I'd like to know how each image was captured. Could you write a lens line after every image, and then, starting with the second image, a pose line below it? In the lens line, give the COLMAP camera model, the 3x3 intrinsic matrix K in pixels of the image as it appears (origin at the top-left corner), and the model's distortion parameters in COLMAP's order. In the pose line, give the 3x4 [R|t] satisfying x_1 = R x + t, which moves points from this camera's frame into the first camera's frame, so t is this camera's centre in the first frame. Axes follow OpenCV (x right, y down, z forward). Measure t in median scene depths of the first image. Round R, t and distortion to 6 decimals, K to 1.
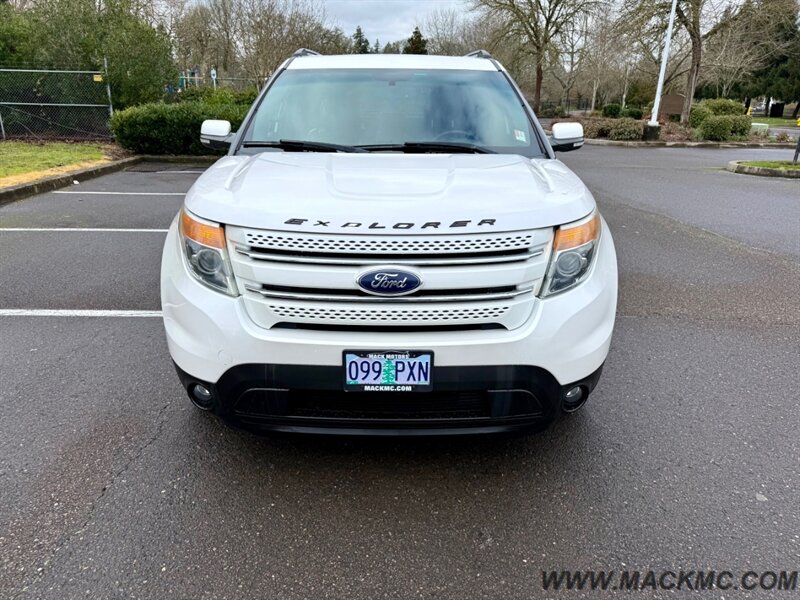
lens RADIAL K [[579.7, 0, 397.1], [0, 579.7, 301.6], [0, 0, 1]] dist [0.009076, -0.013841]
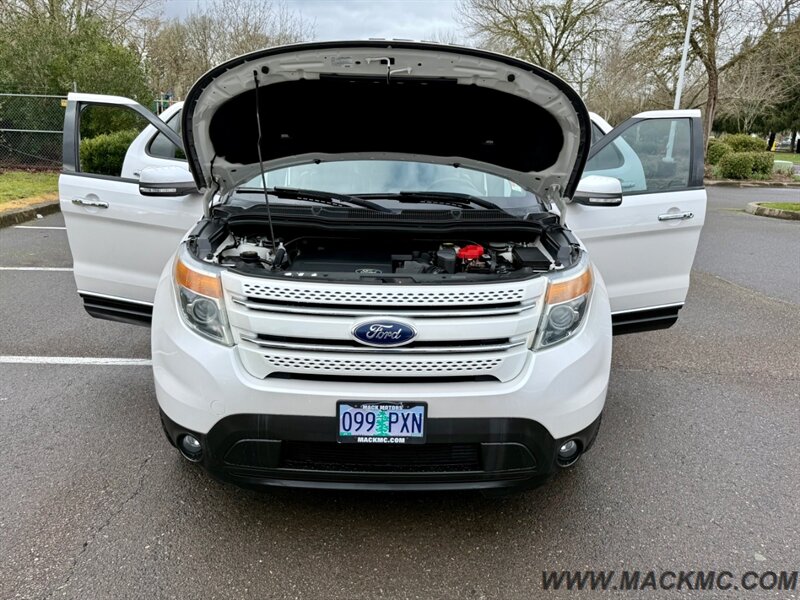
lens RADIAL K [[652.5, 0, 401.7], [0, 652.5, 295.7], [0, 0, 1]] dist [0.023263, -0.024641]
pose [[0.999713, 0.012784, 0.020245, -0.006148], [-0.011065, 0.996499, -0.082867, -0.004471], [-0.021233, 0.082619, 0.996355, -0.129801]]
